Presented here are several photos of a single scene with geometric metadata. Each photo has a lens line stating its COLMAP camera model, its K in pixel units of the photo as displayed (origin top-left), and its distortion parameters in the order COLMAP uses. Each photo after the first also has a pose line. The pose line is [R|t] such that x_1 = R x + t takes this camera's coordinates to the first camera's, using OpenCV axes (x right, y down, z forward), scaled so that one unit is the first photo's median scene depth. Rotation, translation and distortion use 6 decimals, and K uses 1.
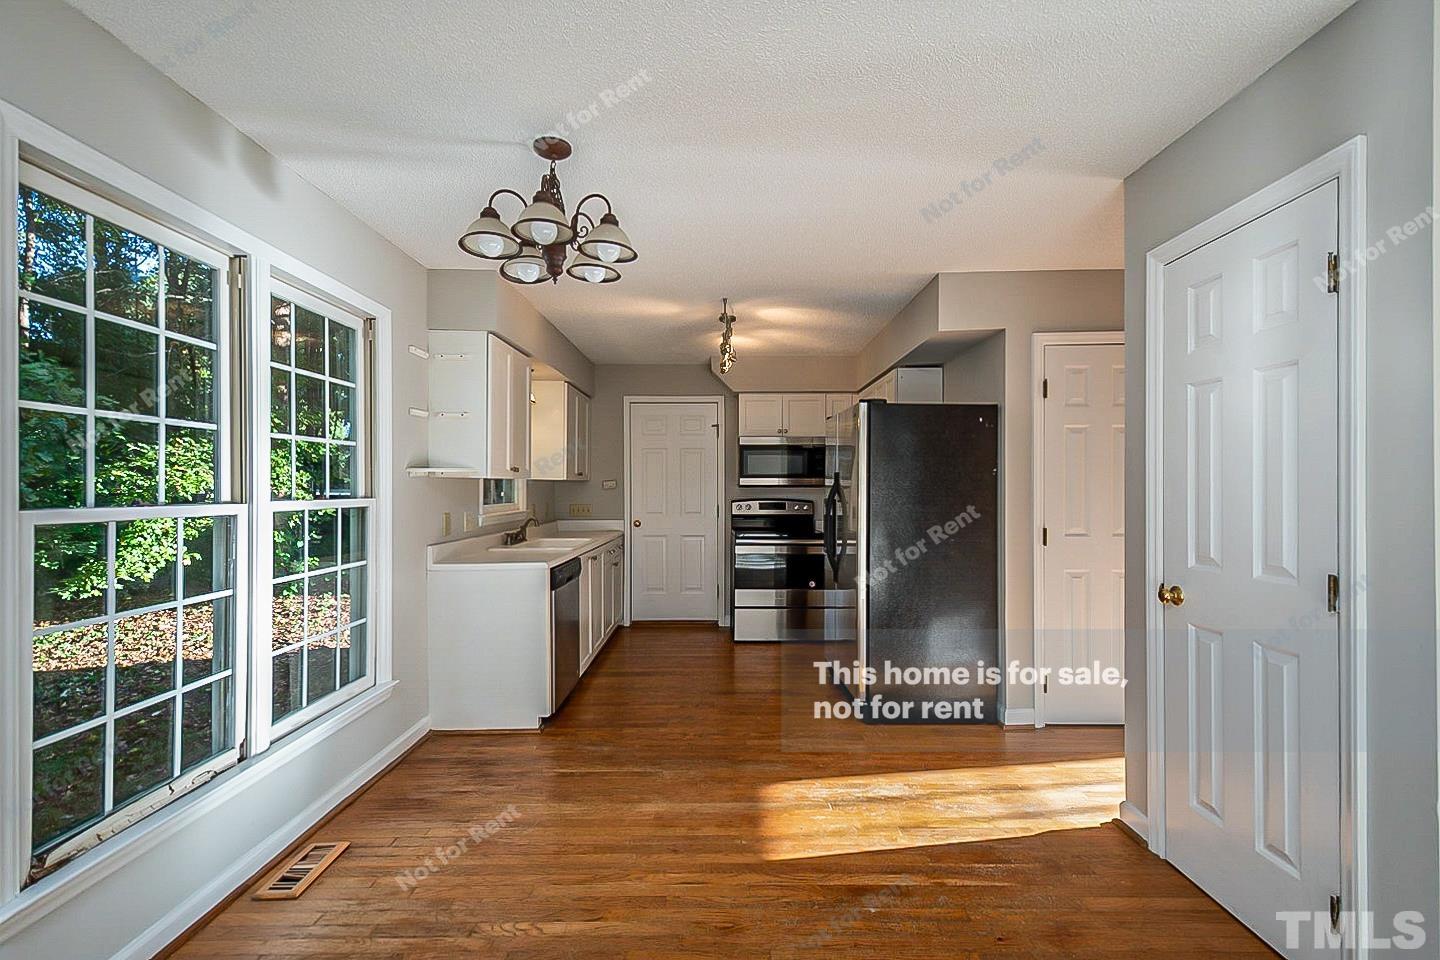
lens RADIAL K [[634.4, 0, 724.2], [0, 634.4, 487.5], [0, 0, 1]] dist [0.012307, -0.000734]
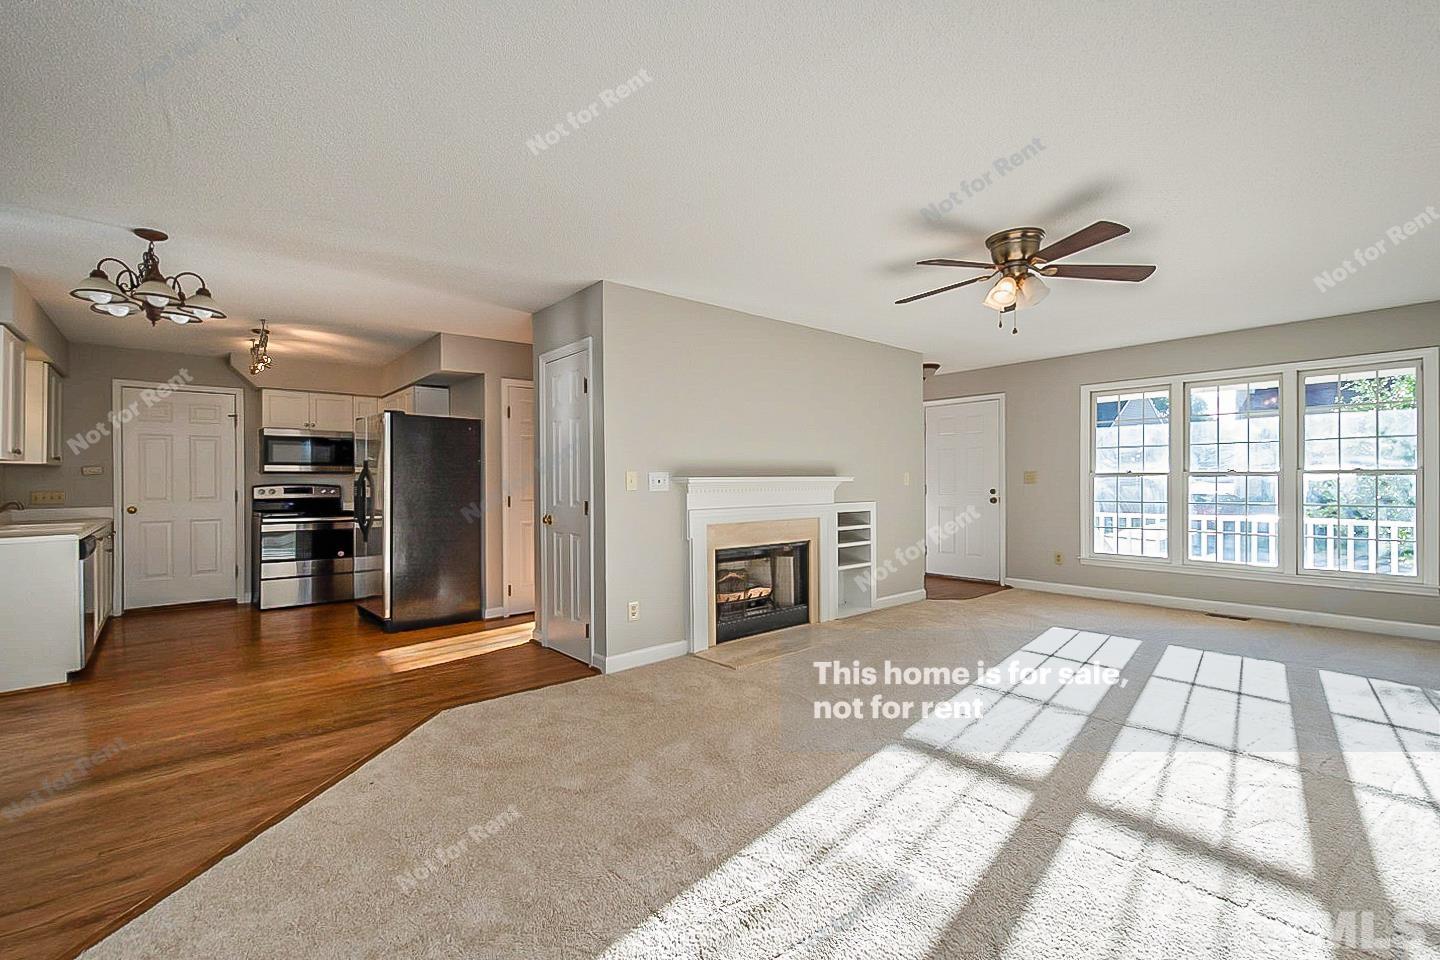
lens RADIAL K [[634.4, 0, 724.0], [0, 634.4, 486.9], [0, 0, 1]] dist [0.012307, -0.000734]
pose [[0.764164, -0.006403, 0.644990, -0.087645], [0.002215, 0.999971, 0.007302, 0.017957], [-0.645018, -0.004151, 0.764156, -0.403442]]
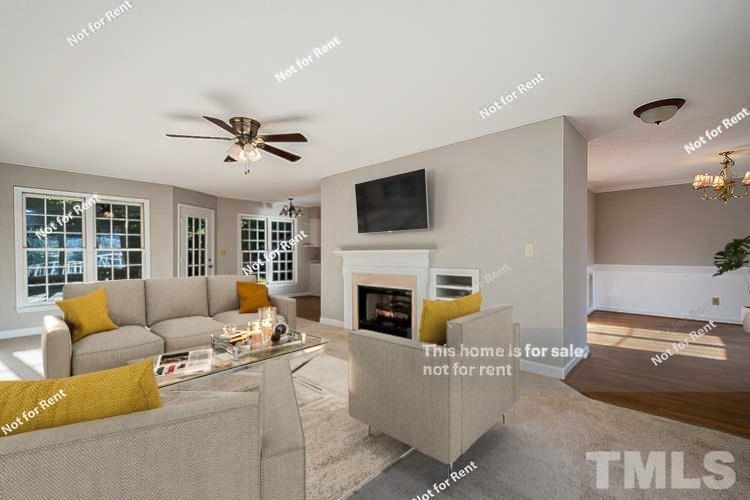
lens RADIAL K [[330.4, 0, 377.9], [0, 330.4, 251.9], [0, 0, 1]] dist [0.012307, -0.000734]
pose [[0.726381, 0.002139, -0.687289, 1.157191], [-0.002714, 0.999996, 0.000244, 0.015381], [0.687287, 0.001688, 0.726384, -0.383892]]
